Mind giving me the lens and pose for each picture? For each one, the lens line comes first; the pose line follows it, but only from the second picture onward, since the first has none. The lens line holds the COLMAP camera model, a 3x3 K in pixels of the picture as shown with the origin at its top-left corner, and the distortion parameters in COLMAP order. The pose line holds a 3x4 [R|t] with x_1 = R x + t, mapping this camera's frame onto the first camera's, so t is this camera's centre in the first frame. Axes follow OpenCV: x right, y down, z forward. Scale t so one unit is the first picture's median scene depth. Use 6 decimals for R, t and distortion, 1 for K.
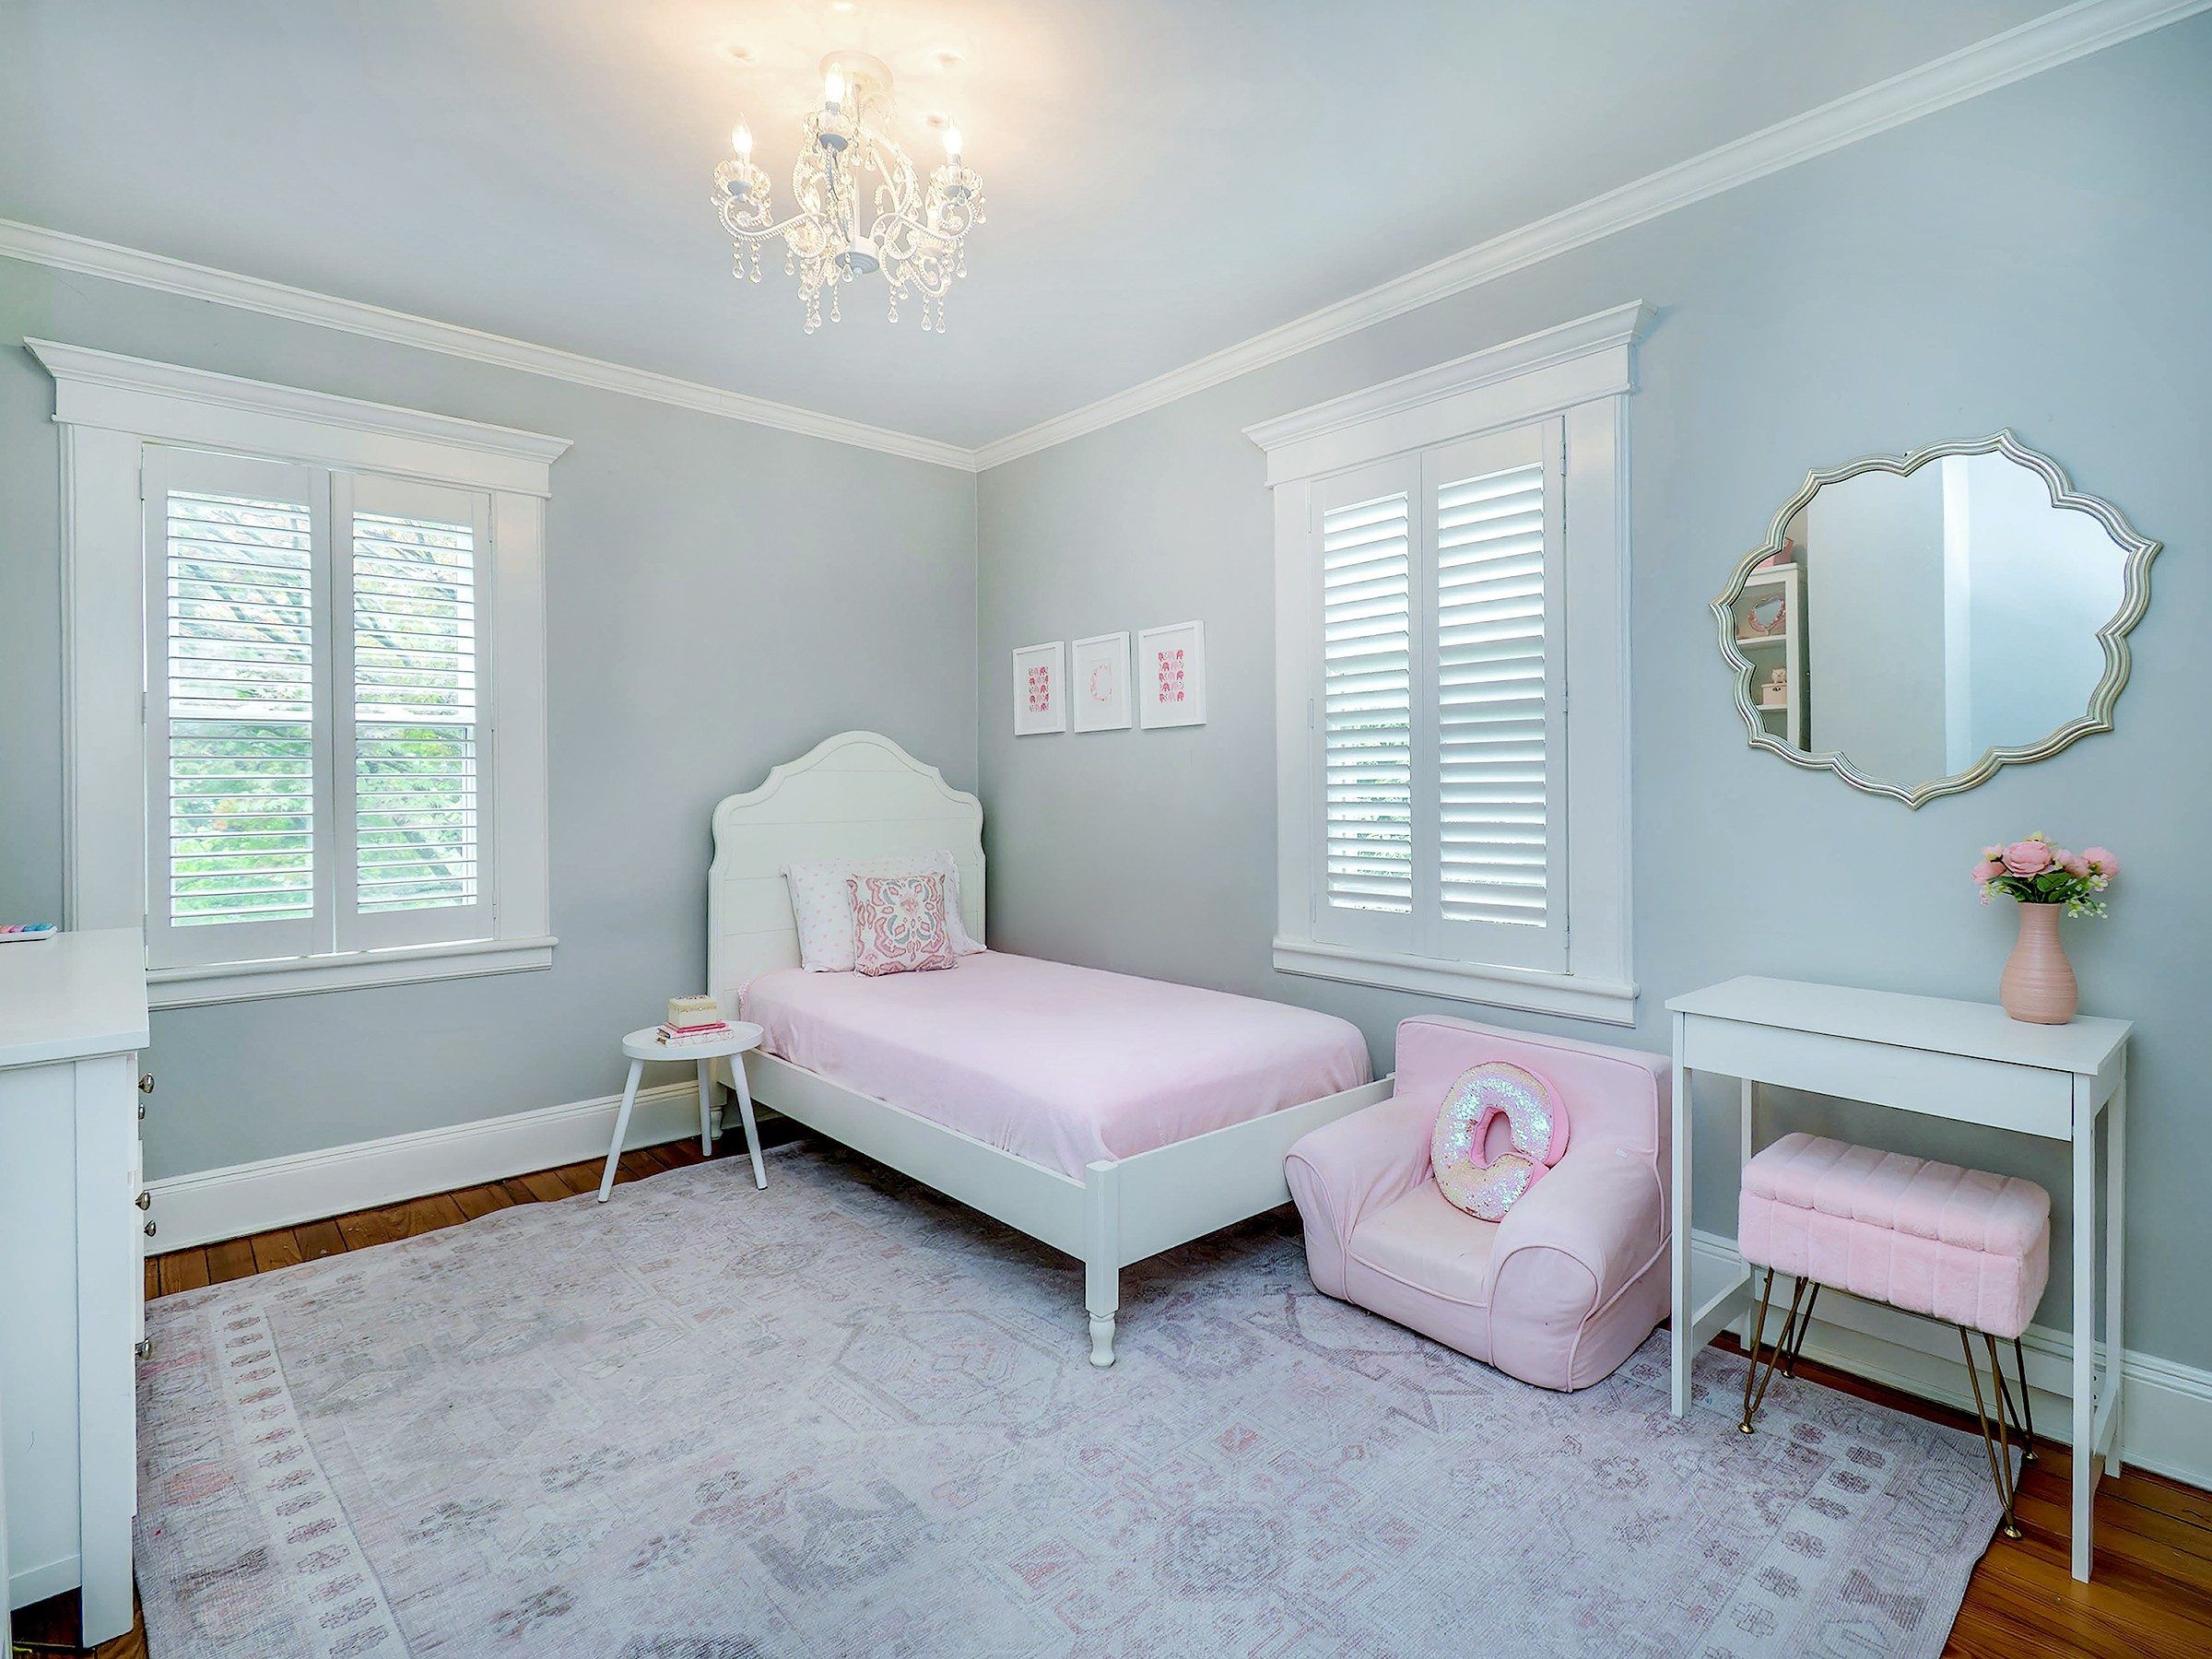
lens RADIAL K [[1096.7, 0, 1103.3], [0, 1096.7, 769.0], [0, 0, 1]] dist [-0.002019, -0.001359]
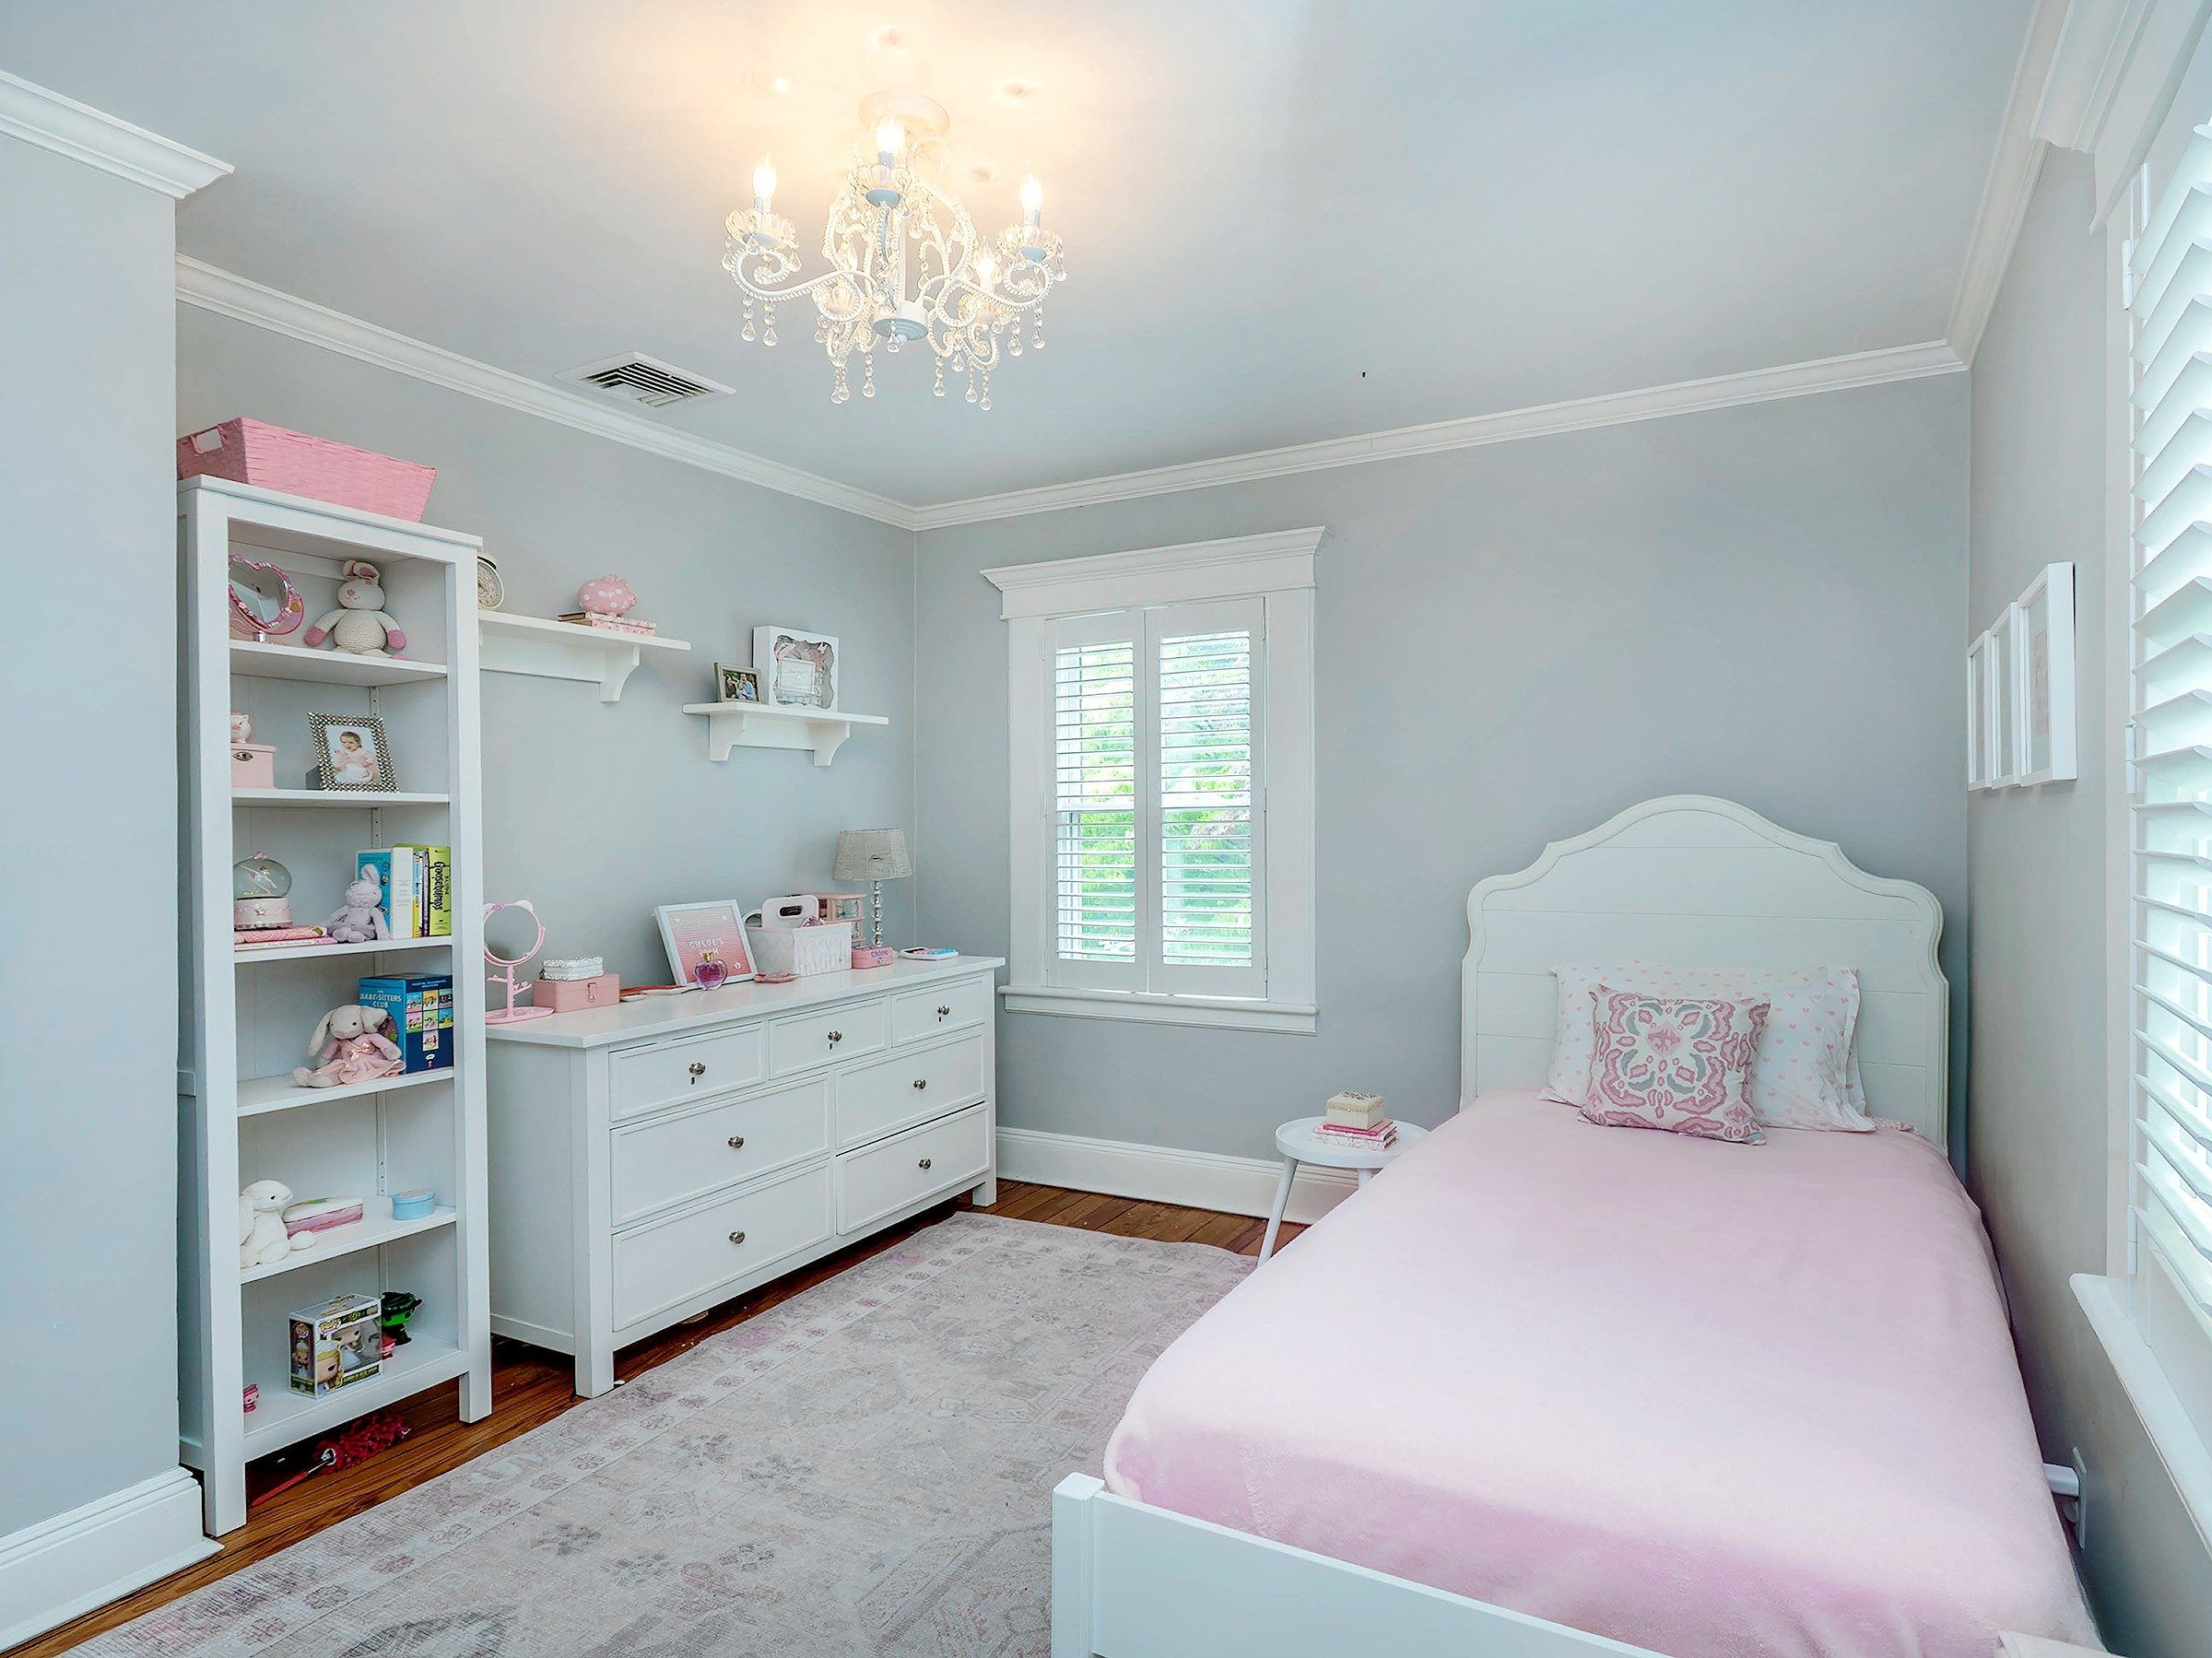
lens RADIAL K [[1037.8, 0, 1106.0], [0, 1037.8, 829.0], [0, 0, 1]] dist [0.003368, 0.000759]
pose [[0.392705, 0.004355, -0.919654, 0.414253], [0.016809, 0.999788, 0.011913, -0.039087], [0.919511, -0.020137, 0.392548, 0.532291]]
